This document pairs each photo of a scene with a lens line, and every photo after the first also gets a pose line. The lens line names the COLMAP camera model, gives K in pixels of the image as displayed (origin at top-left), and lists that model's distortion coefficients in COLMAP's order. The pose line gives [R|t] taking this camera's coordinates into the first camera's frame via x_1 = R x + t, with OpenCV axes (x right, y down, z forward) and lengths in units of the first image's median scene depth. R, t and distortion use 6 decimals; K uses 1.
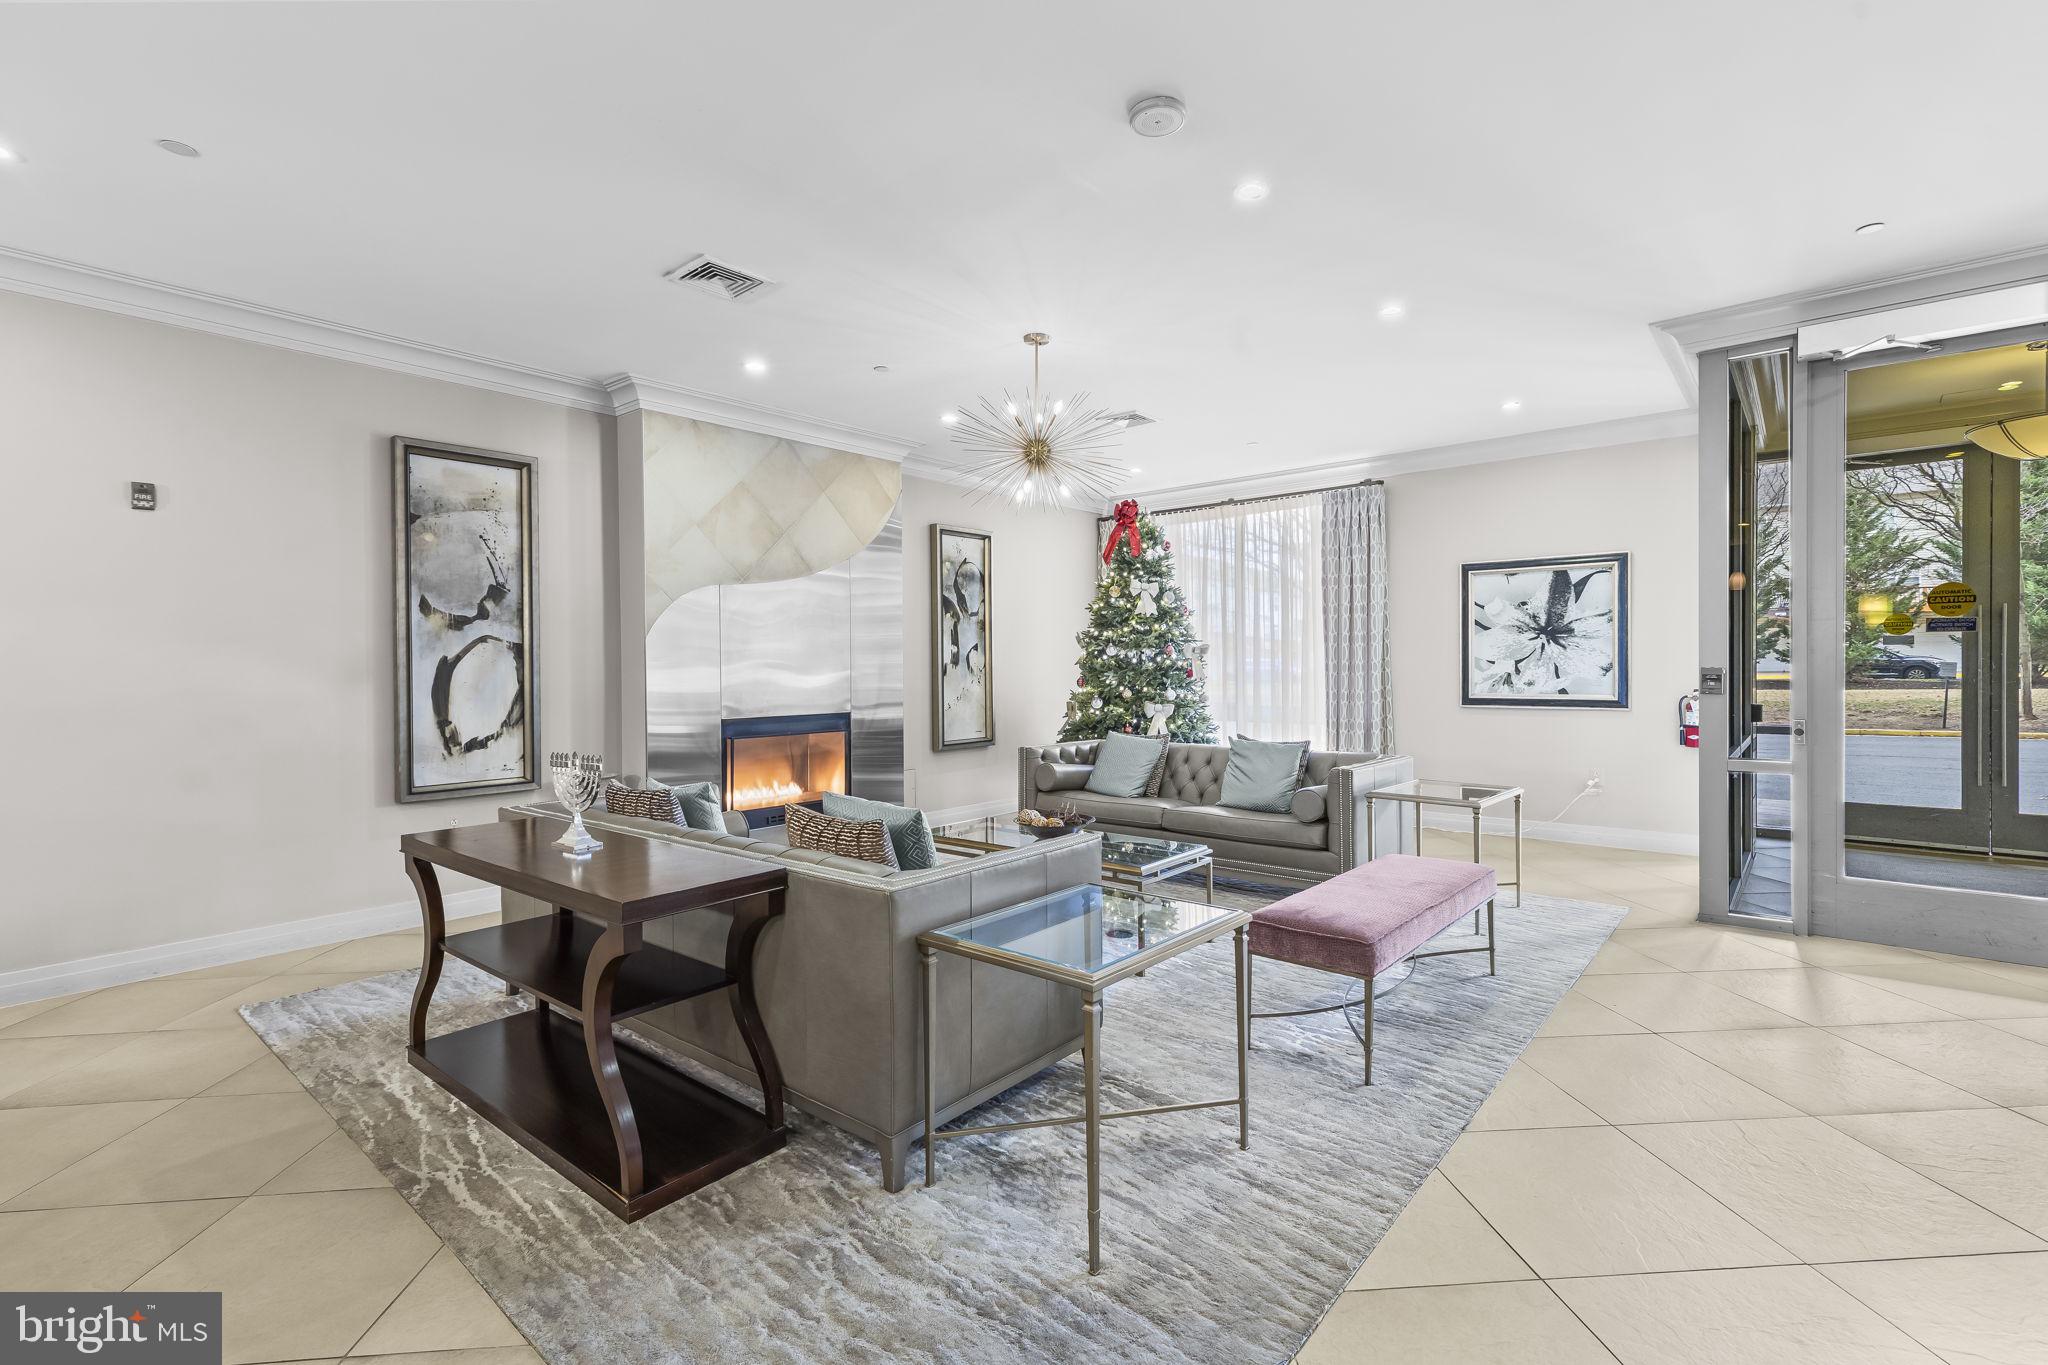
lens RADIAL K [[957.6, 0, 1027.0], [0, 957.6, 664.1], [0, 0, 1]] dist [-0.000698, -0.000080]
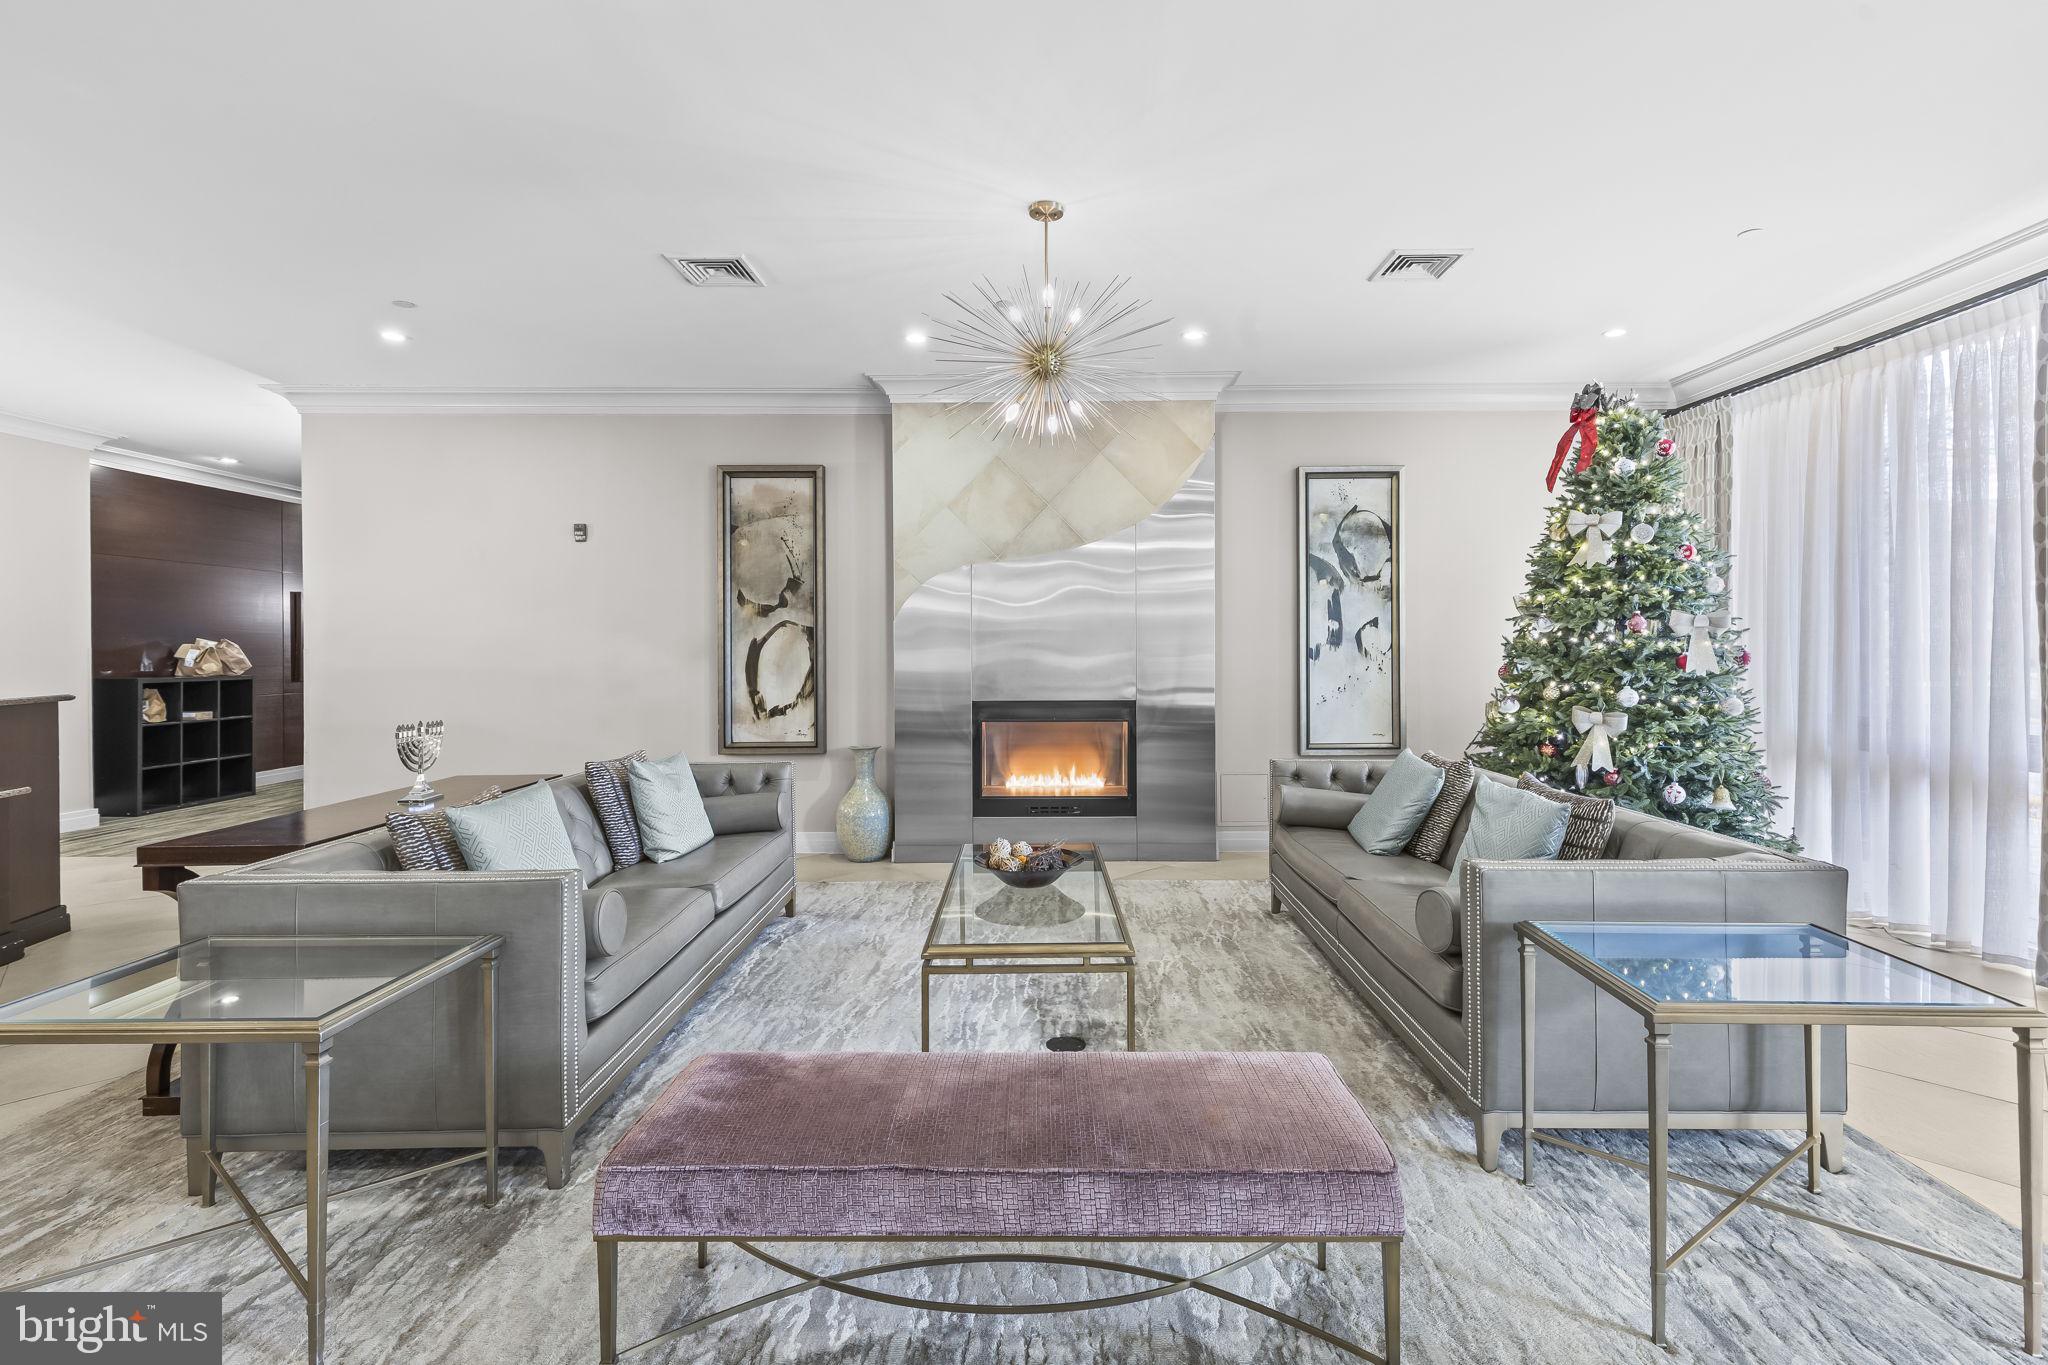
lens RADIAL K [[937.9, 0, 1035.7], [0, 937.9, 646.5], [0, 0, 1]] dist [0.001439, 0.000029]
pose [[0.632941, 0.005083, -0.774183, 0.489379], [0.000329, 0.999977, 0.006834, -0.005189], [0.774200, -0.004580, 0.632925, 0.455687]]
